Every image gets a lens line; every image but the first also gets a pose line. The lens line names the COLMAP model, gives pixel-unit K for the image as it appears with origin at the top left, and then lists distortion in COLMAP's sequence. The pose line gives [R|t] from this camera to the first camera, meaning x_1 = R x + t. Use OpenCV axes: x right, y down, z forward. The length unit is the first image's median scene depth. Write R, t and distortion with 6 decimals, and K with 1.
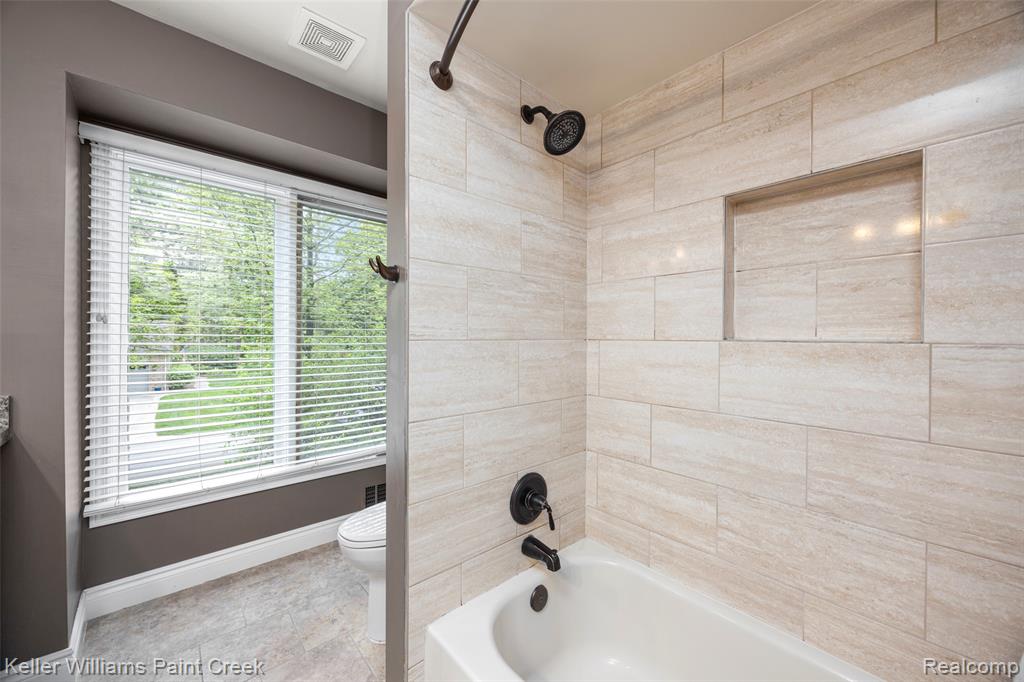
lens RADIAL K [[387.1, 0, 510.4], [0, 387.1, 338.3], [0, 0, 1]] dist [-0.005638, 0.000406]
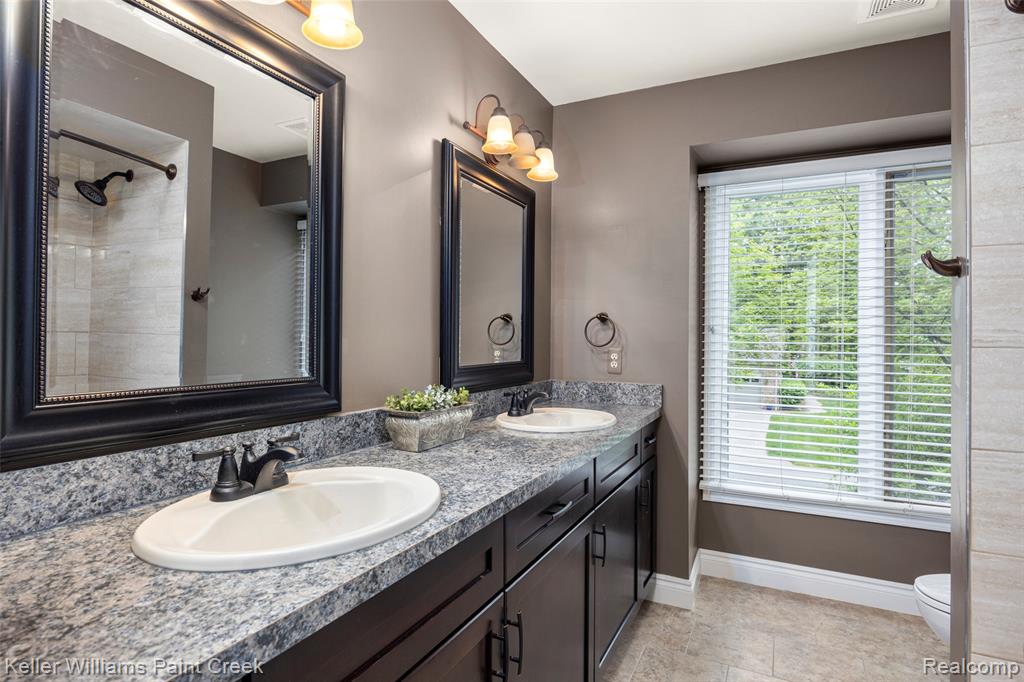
lens RADIAL K [[539.7, 0, 510.9], [0, 539.7, 339.1], [0, 0, 1]] dist [-0.002592, -0.000674]
pose [[0.368265, -0.008699, -0.929680, 0.290855], [-0.009502, 0.999869, -0.013120, 0.007854], [0.929672, 0.013665, 0.368134, -0.216132]]
